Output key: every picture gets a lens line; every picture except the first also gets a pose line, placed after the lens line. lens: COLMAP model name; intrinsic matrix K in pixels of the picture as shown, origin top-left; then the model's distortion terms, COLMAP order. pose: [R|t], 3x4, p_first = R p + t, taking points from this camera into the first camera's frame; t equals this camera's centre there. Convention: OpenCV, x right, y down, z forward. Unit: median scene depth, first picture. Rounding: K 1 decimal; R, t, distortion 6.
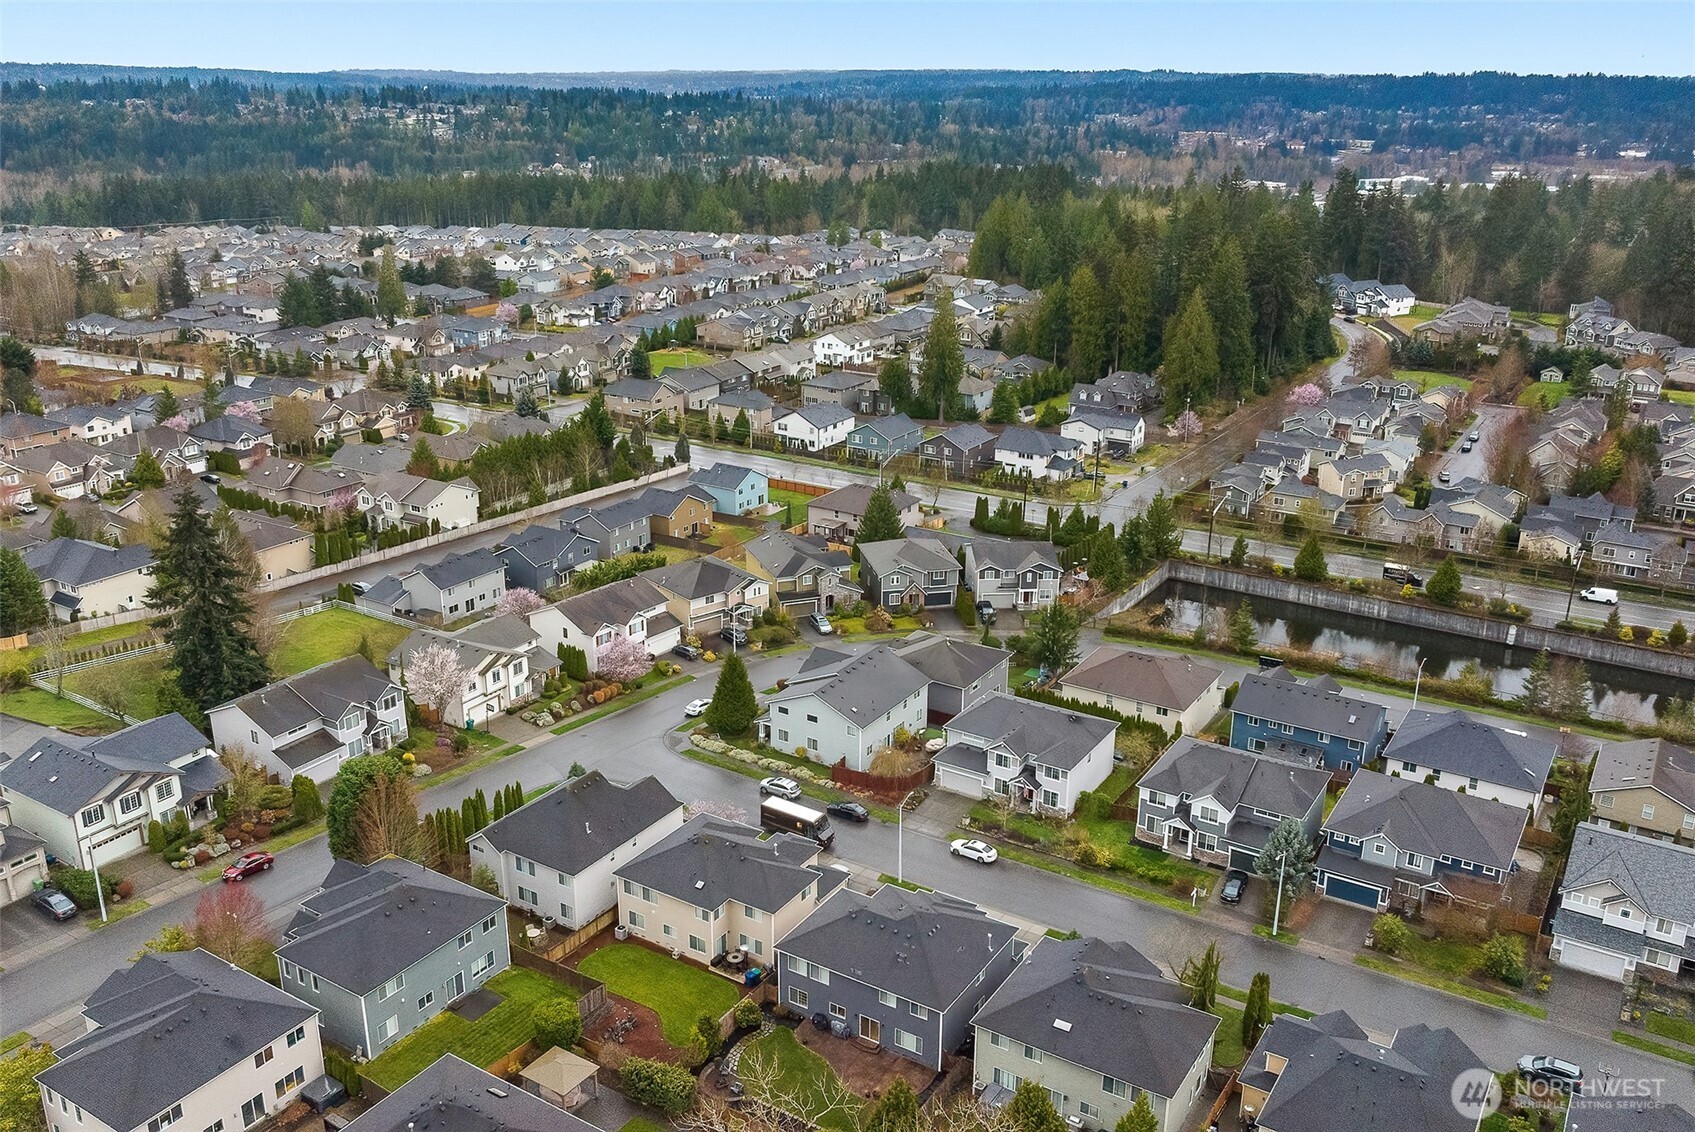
lens RADIAL K [[1432.9, 0, 844.8], [0, 1432.9, 565.5], [0, 0, 1]] dist [-0.004758, 0.003653]
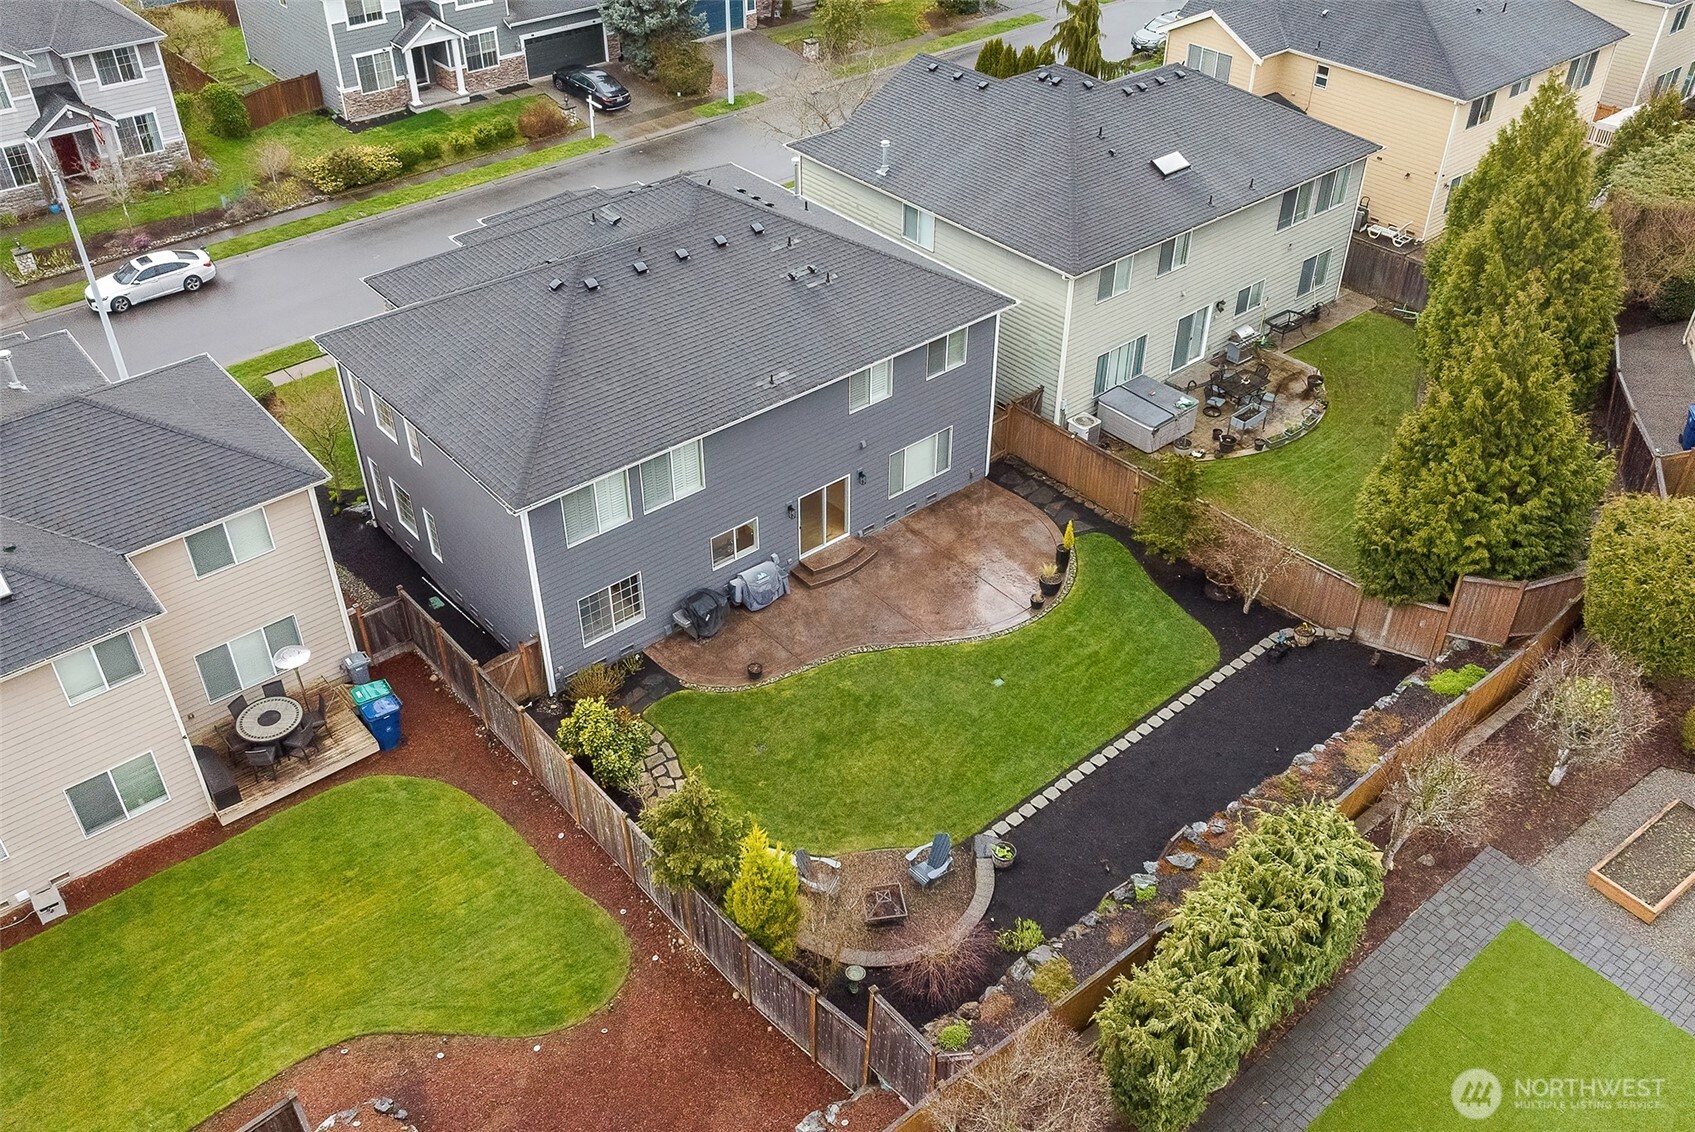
lens RADIAL K [[1432.9, 0, 843.5], [0, 1432.9, 564.4], [0, 0, 1]] dist [-0.004758, 0.003653]
pose [[0.306033, -0.577998, 0.756480, -0.212511], [0.323576, 0.810451, 0.488332, 0.144512], [-0.895345, 0.095333, 0.435051, 0.732236]]
